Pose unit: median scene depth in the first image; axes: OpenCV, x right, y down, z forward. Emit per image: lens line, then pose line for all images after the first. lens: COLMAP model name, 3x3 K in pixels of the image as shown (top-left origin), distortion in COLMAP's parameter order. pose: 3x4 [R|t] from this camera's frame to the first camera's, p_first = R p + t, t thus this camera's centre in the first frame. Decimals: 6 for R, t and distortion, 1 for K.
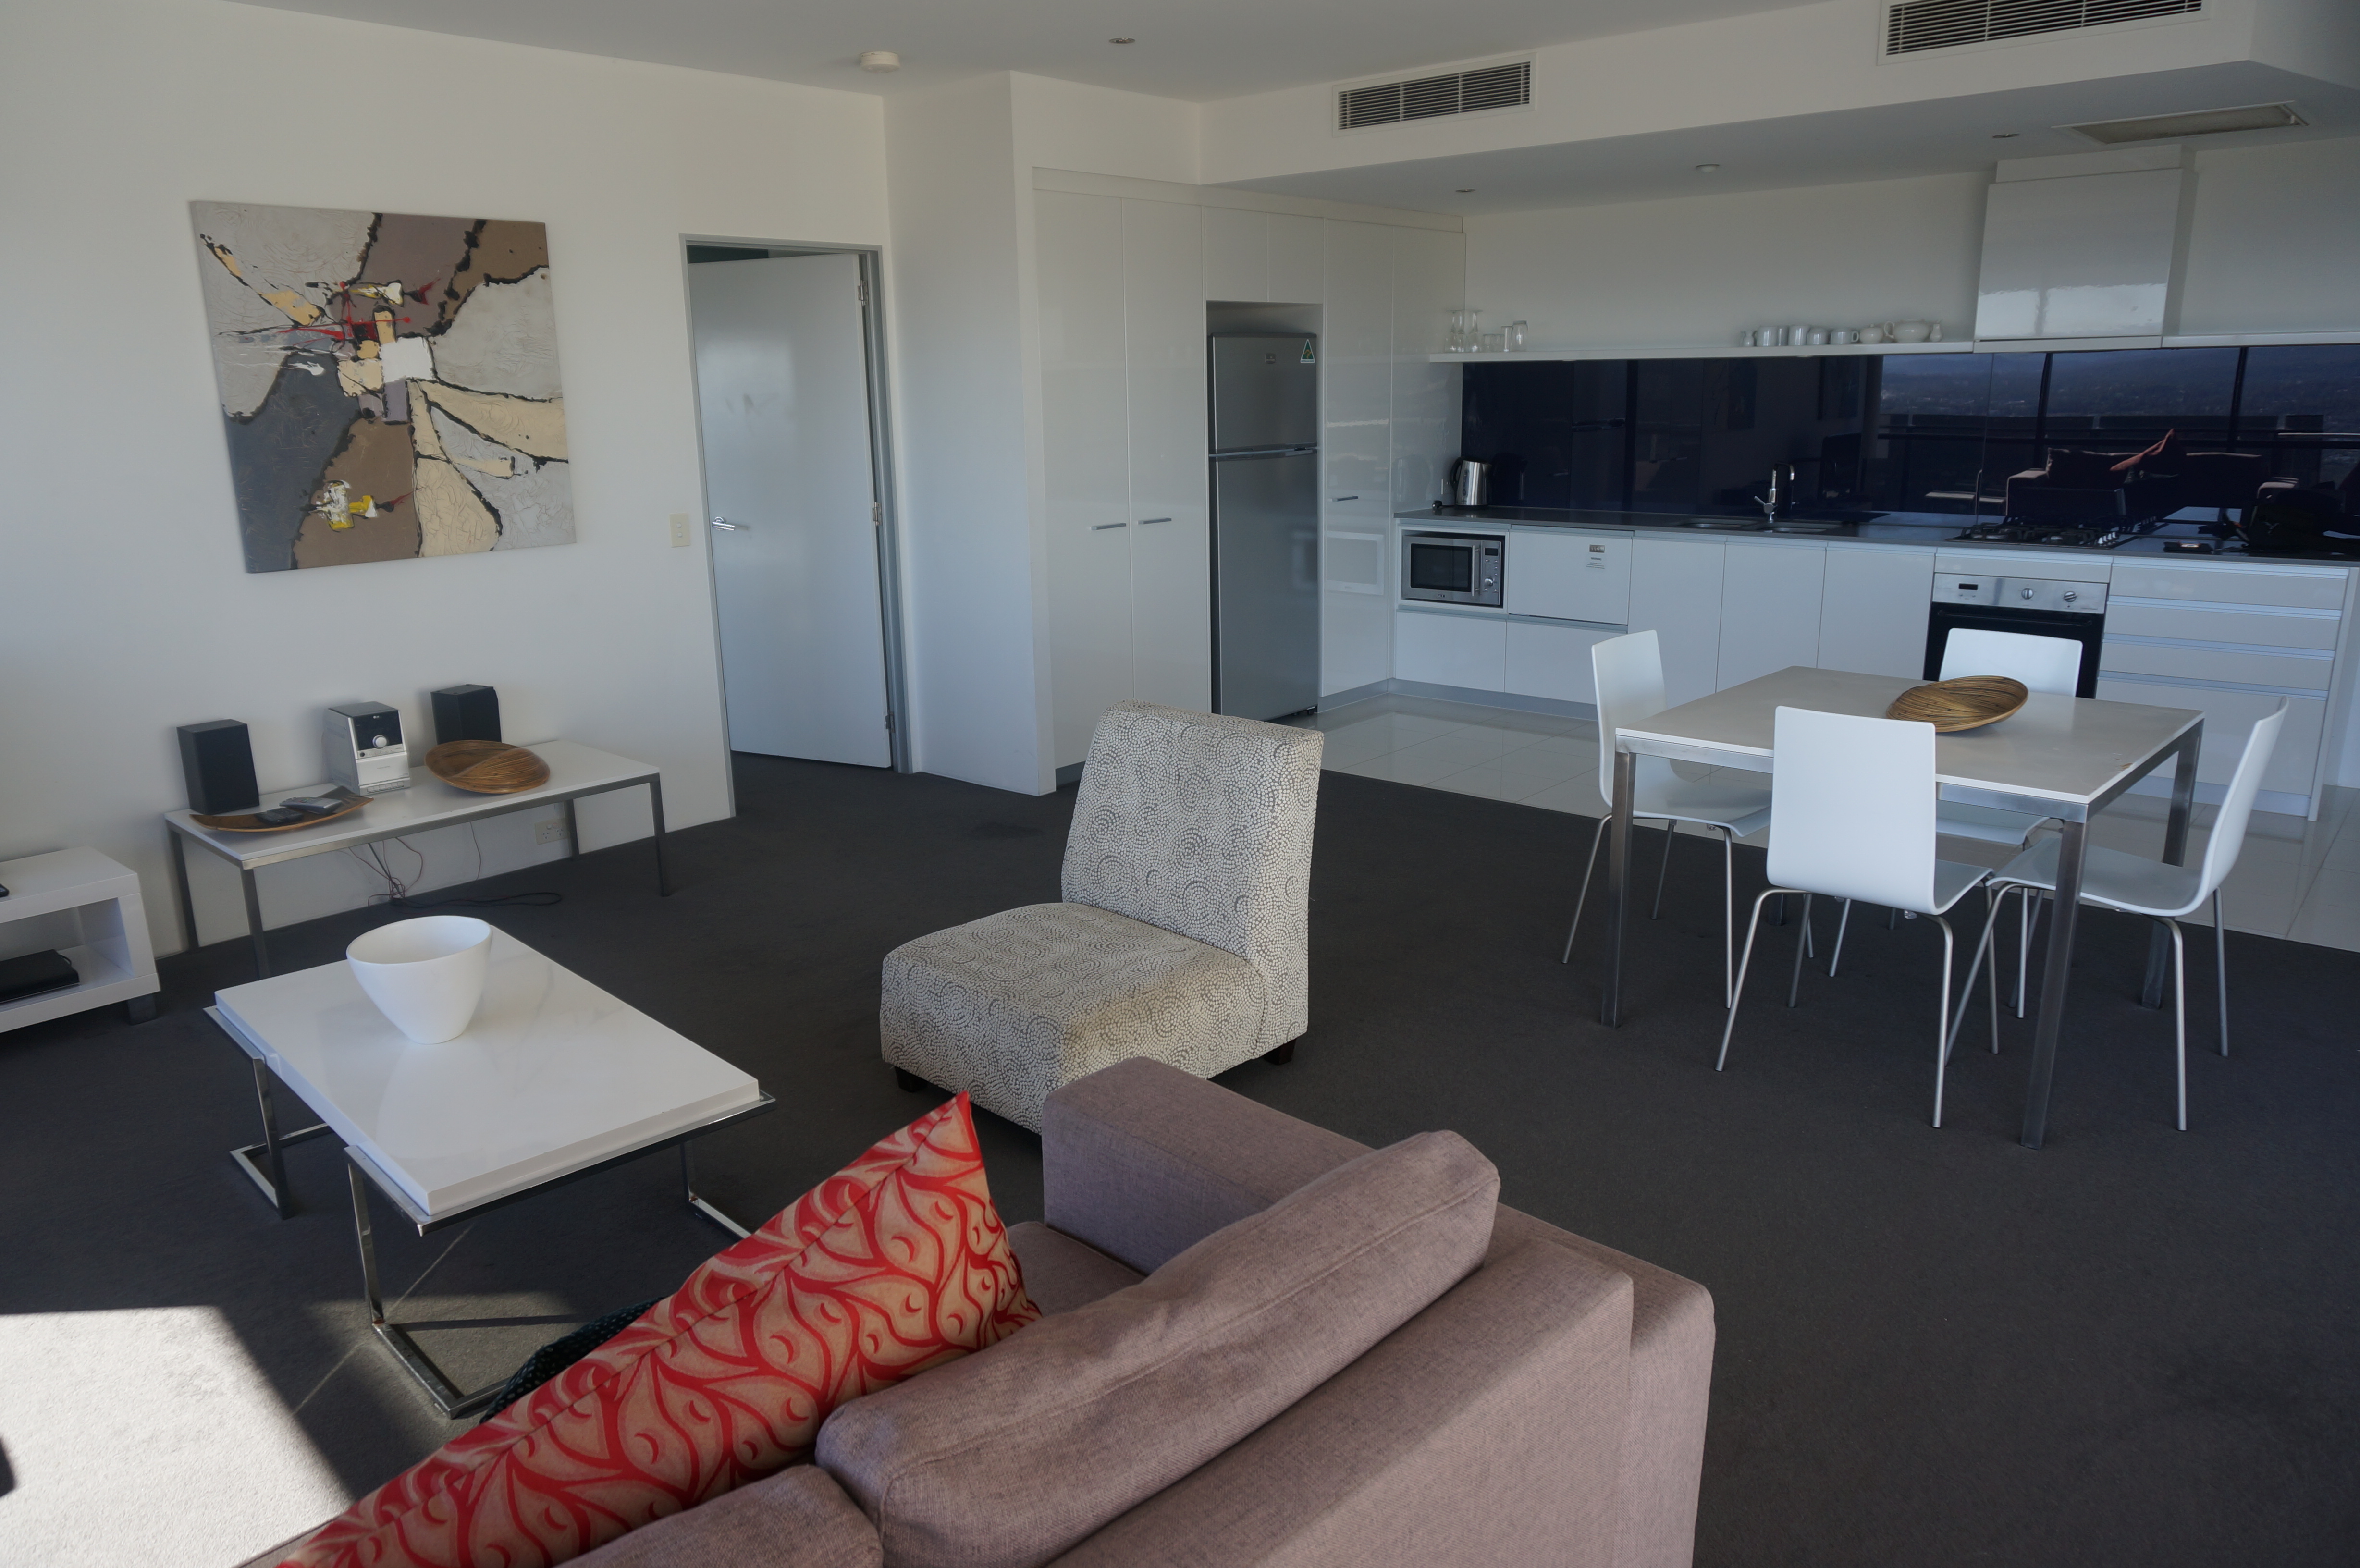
lens RADIAL K [[1576.0, 0, 1177.3], [0, 1576.0, 793.9], [0, 0, 1]] dist [-0.038522, 0.004633]
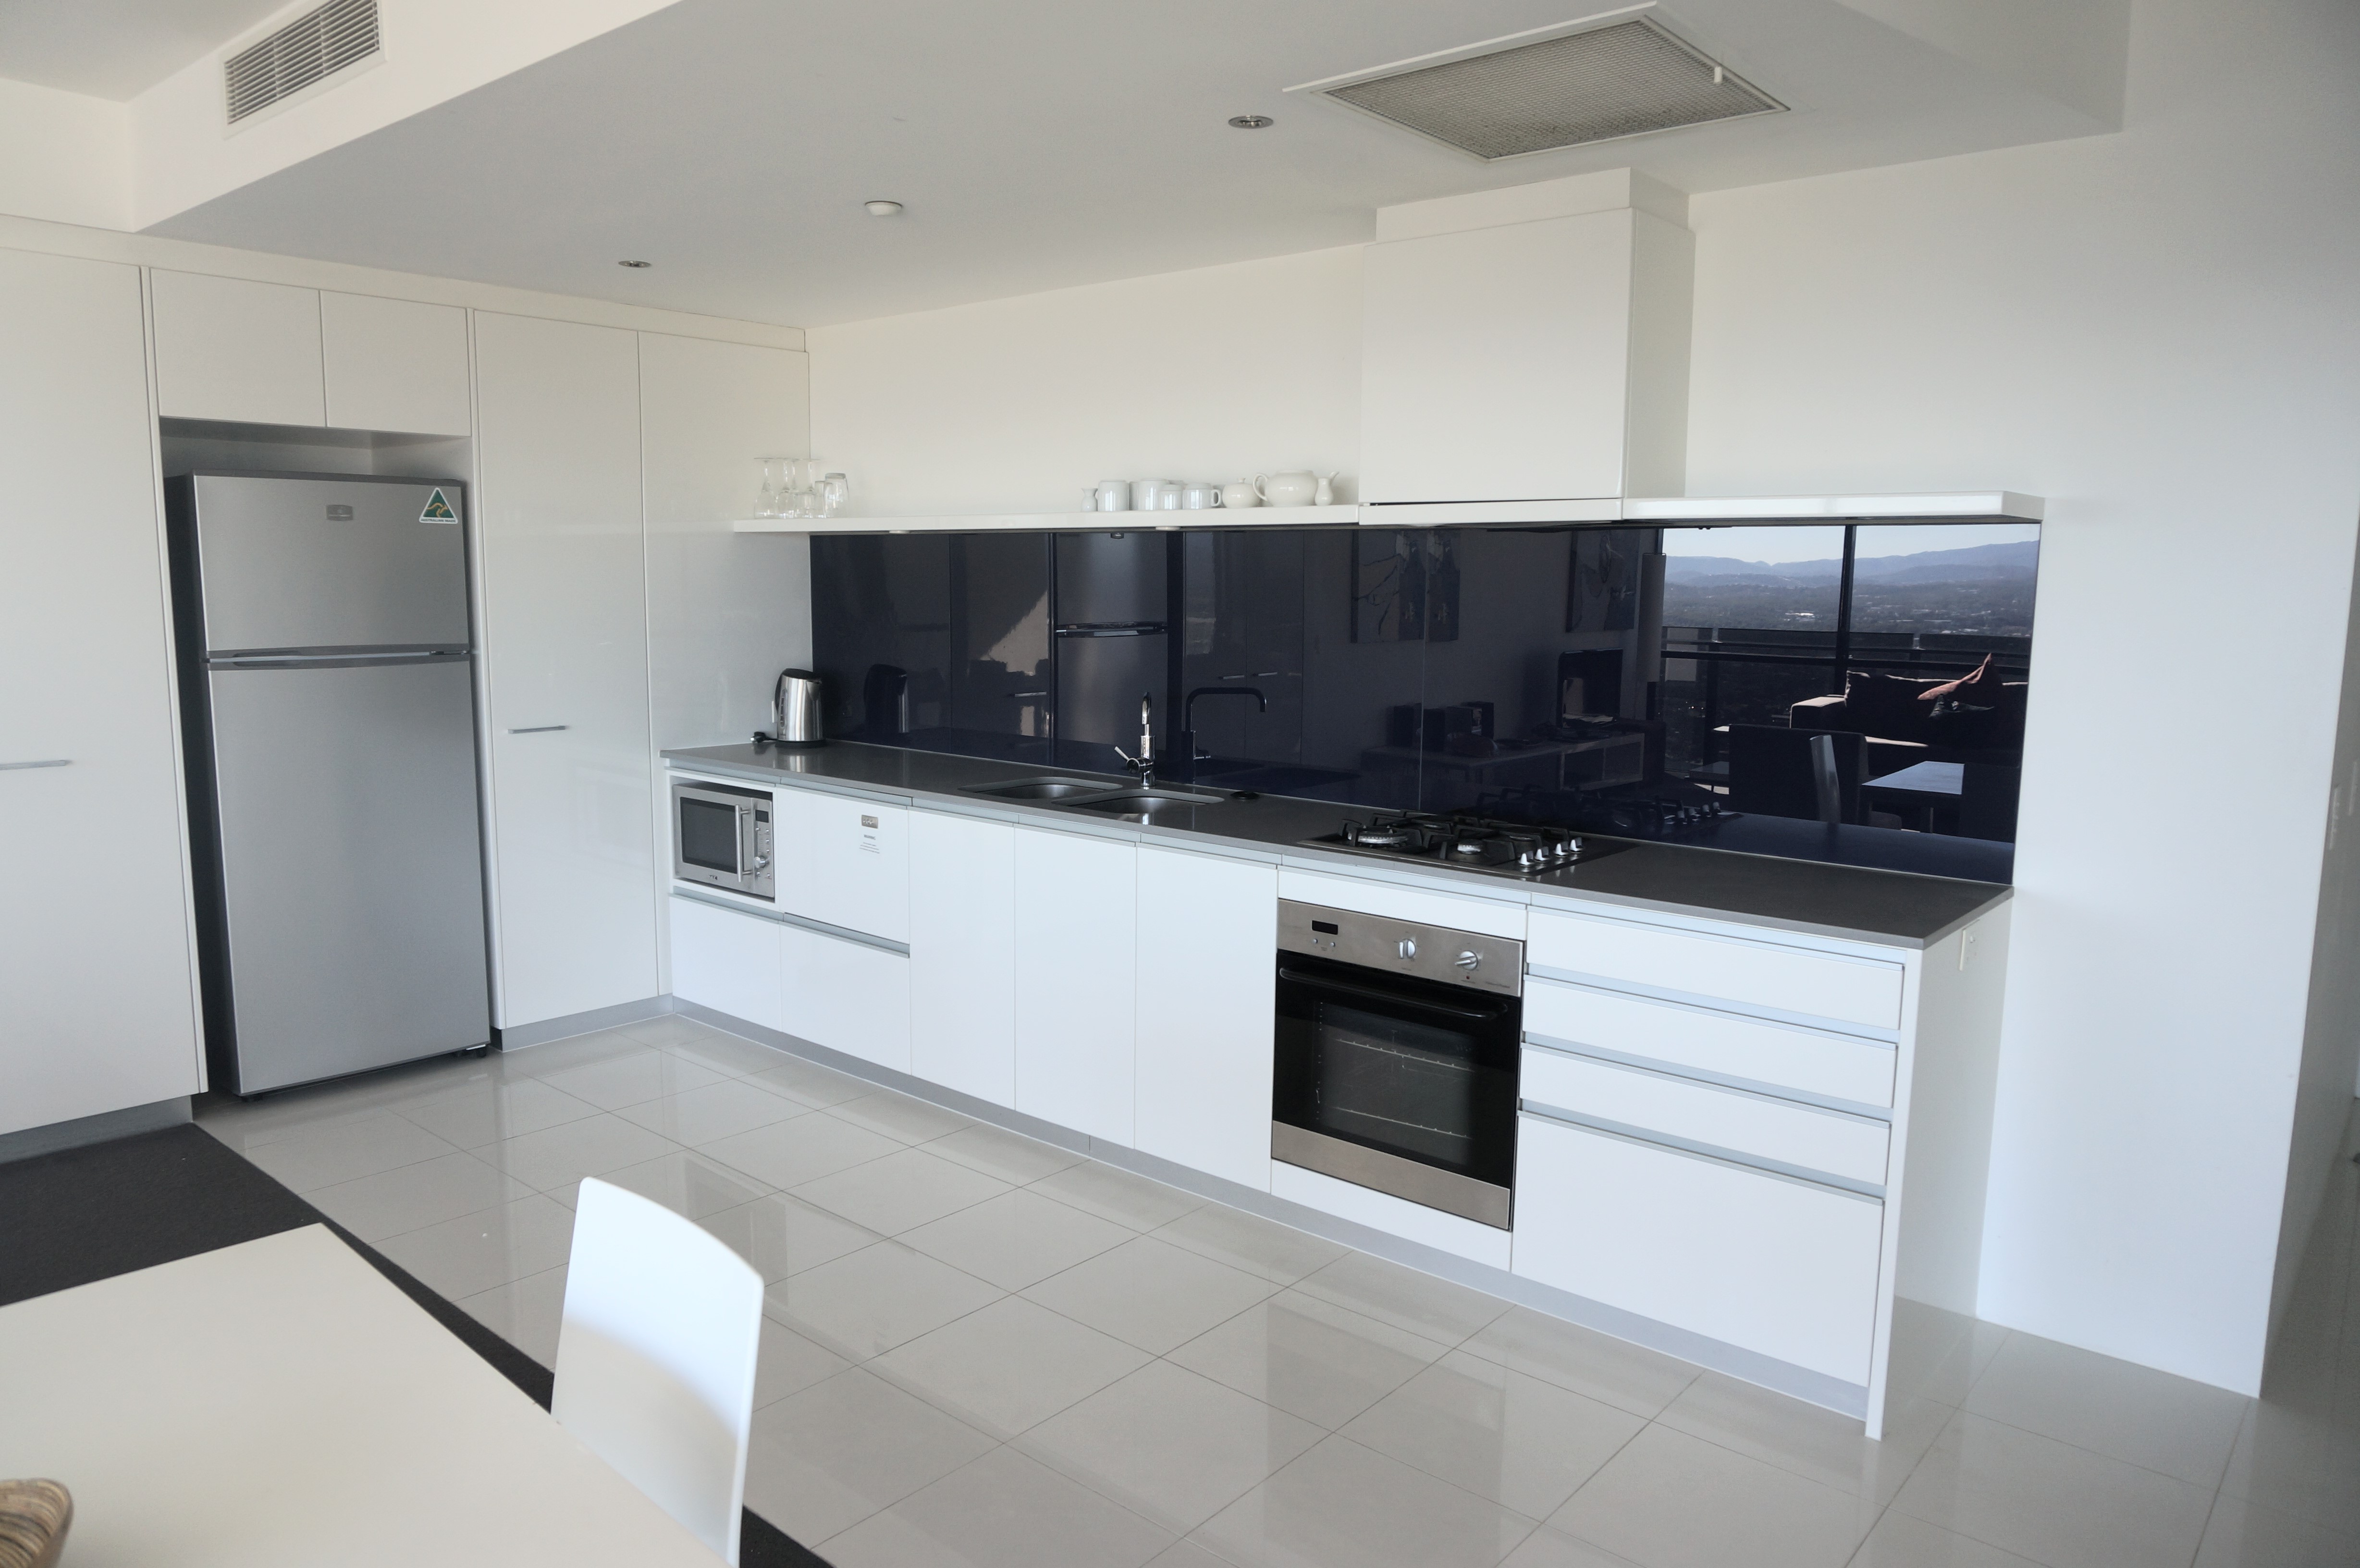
lens RADIAL K [[1576.0, 0, 1177.3], [0, 1576.0, 793.9], [0, 0, 1]] dist [-0.038522, 0.004633]
pose [[0.999488, 0.030524, 0.009549, 0.559434], [-0.029191, 0.992638, -0.117553, -0.140267], [-0.013067, 0.117214, 0.993021, 0.536116]]
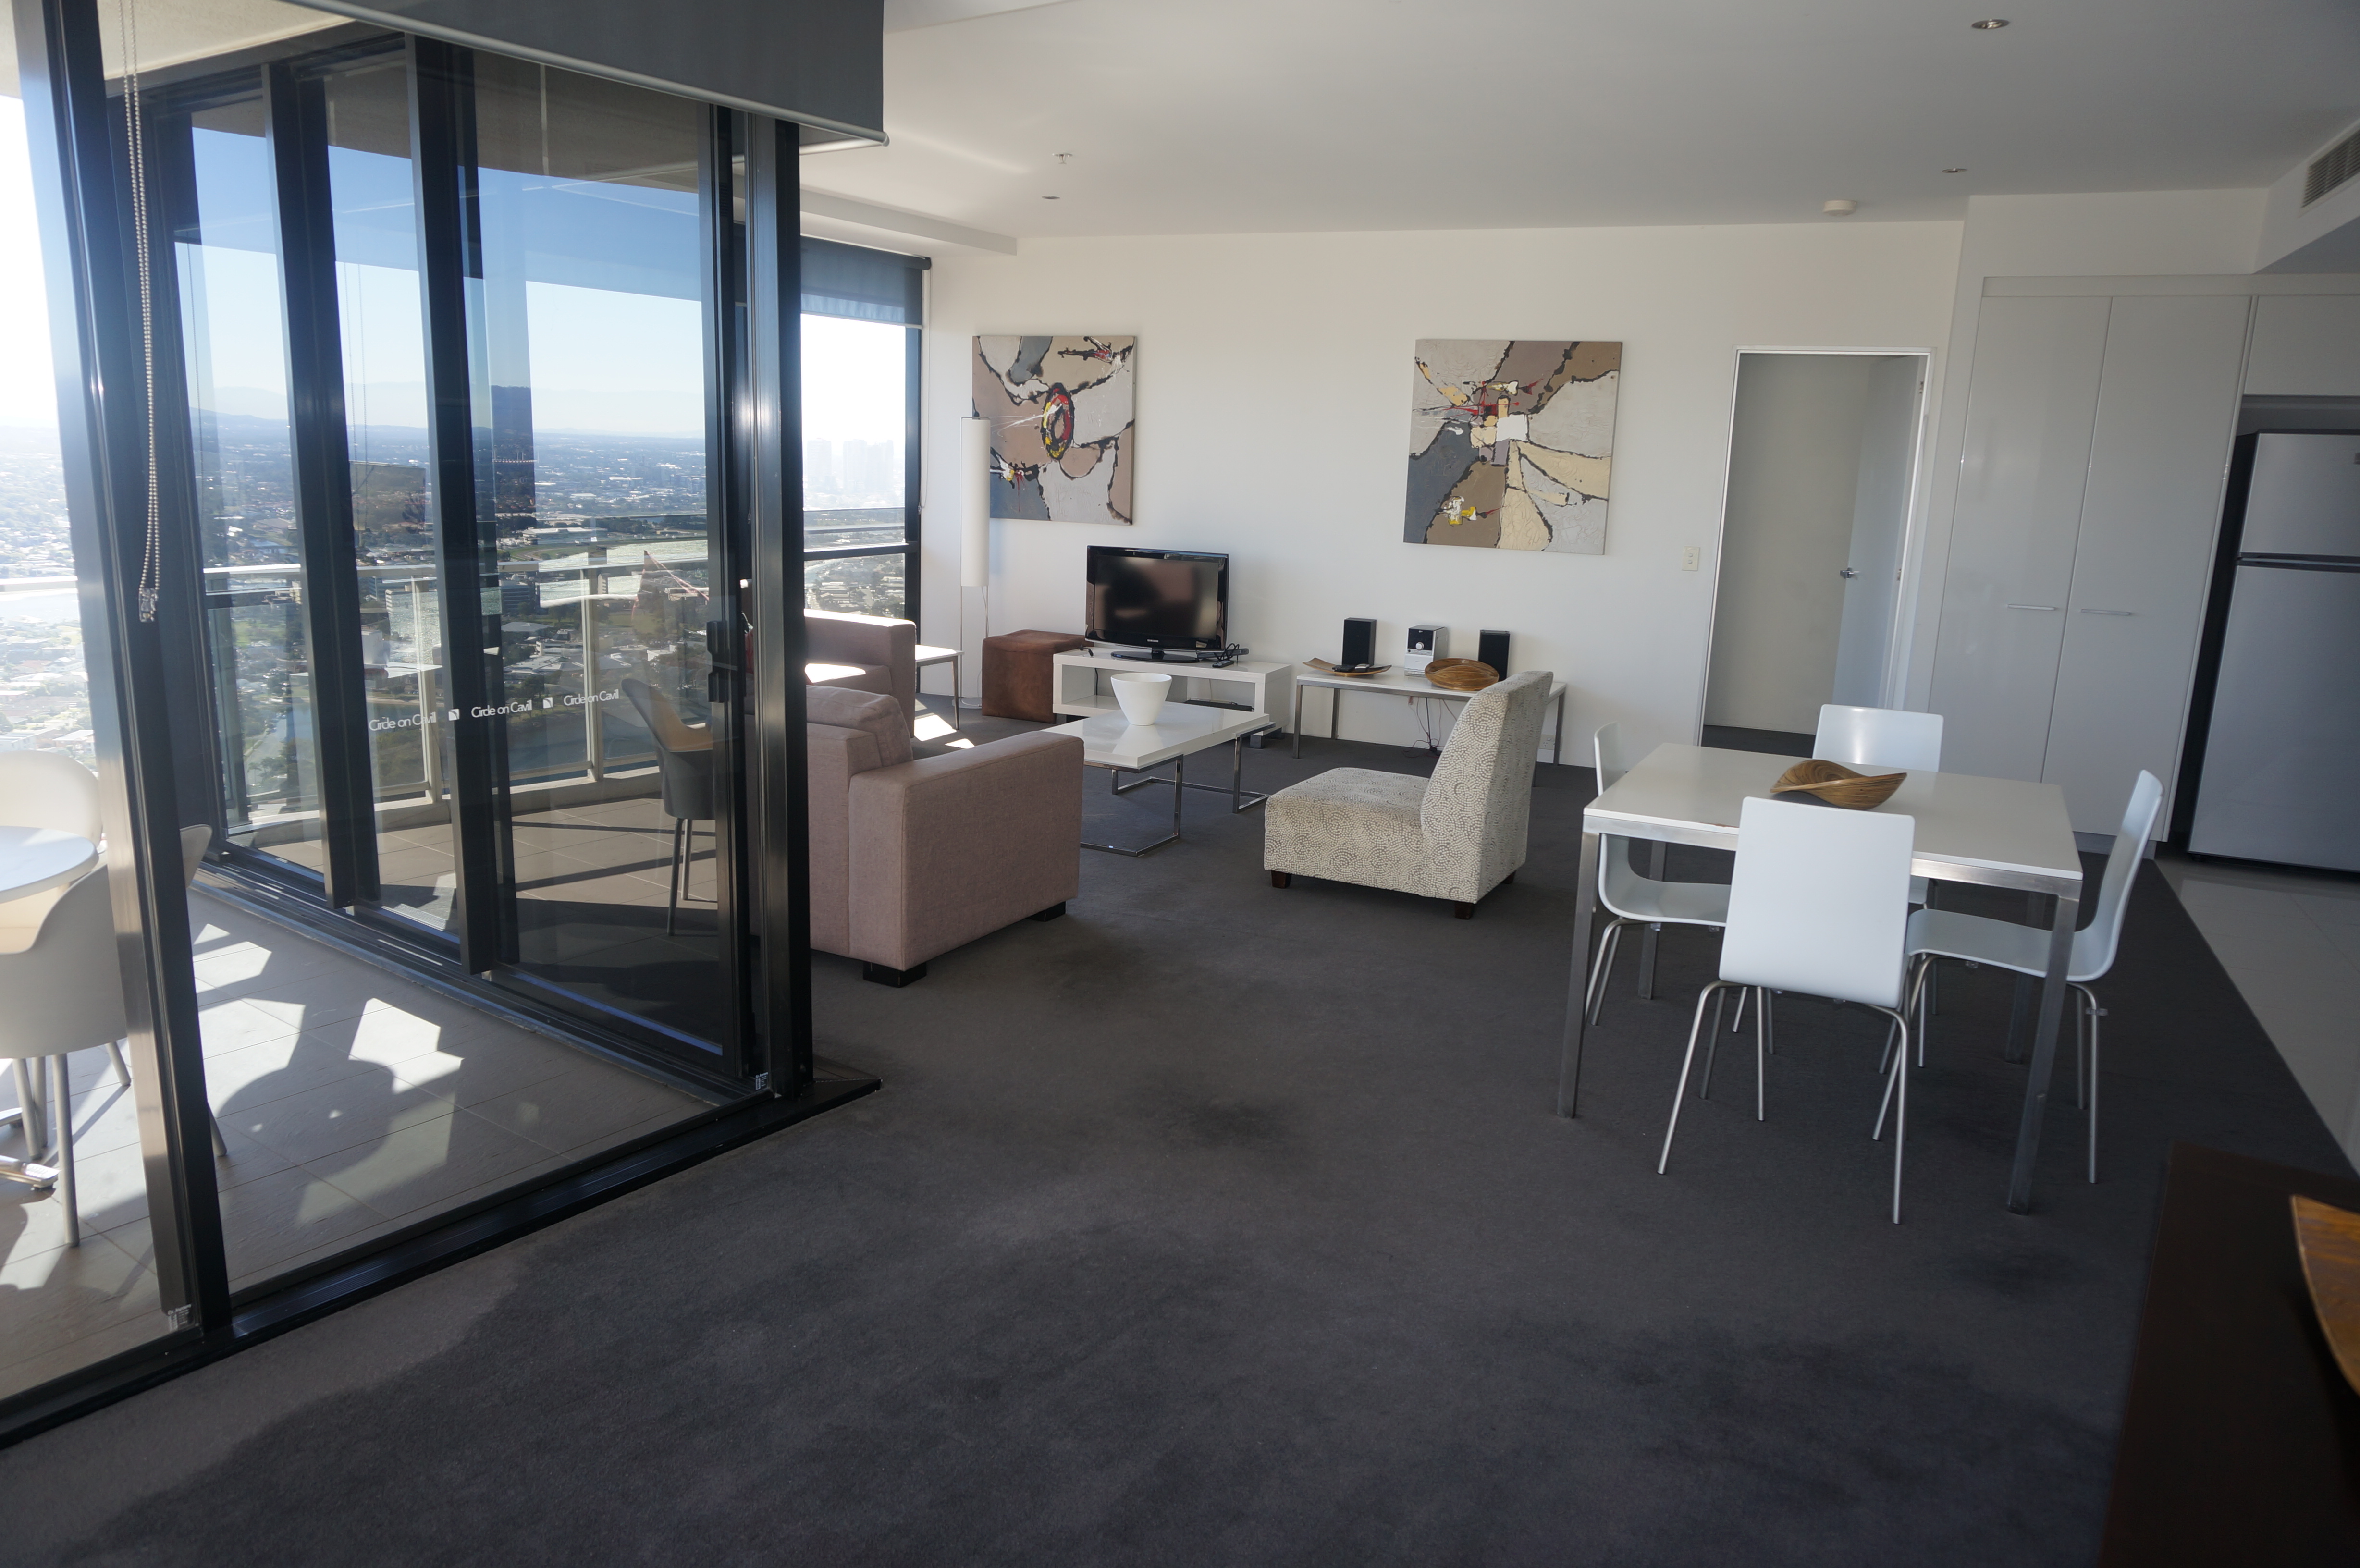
lens RADIAL K [[1576.0, 0, 1177.3], [0, 1576.0, 793.9], [0, 0, 1]] dist [-0.038522, 0.004633]
pose [[0.287173, 0.231448, -0.929496, 1.004633], [-0.280033, 0.948262, 0.149603, -0.060755], [0.916031, 0.217328, 0.337128, 0.199855]]
